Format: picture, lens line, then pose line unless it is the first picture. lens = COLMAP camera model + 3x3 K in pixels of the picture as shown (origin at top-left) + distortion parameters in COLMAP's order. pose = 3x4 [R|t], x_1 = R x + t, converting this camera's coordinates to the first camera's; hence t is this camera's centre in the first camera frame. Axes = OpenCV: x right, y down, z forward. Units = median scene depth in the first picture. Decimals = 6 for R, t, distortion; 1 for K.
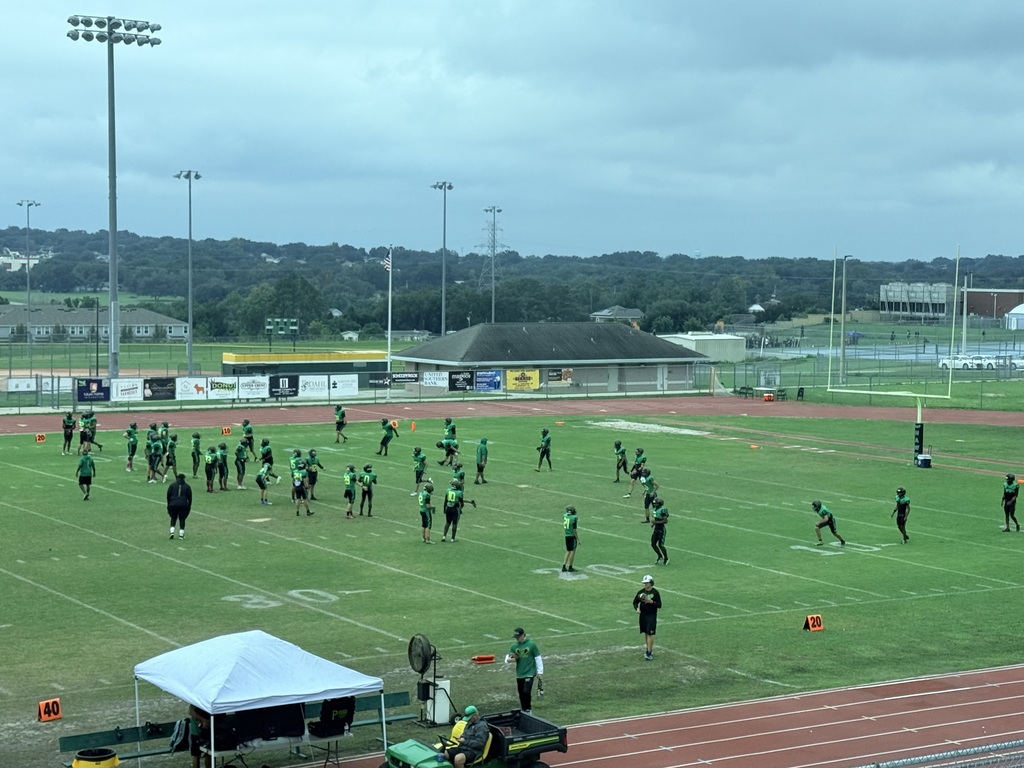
lens RADIAL K [[1993.0, 0, 512.0], [0, 1993.0, 384.0], [0, 0, 1]] dist [-0.005407, -0.004589]
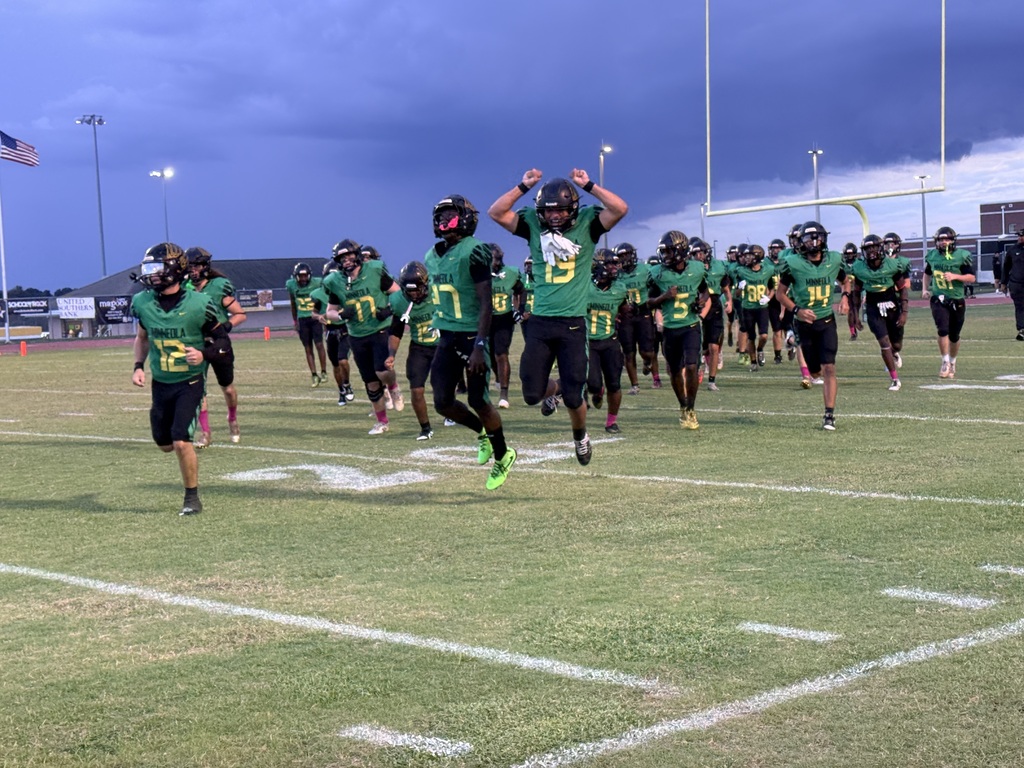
lens RADIAL K [[1815.8, 0, 512.0], [0, 1815.8, 384.0], [0, 0, 1]] dist [0.032486, 0.099849]
pose [[0.983224, -0.075591, 0.166003, 0.003925], [0.077931, 0.996930, -0.007620, 0.040068], [-0.164917, 0.020429, 0.986096, 0.348288]]
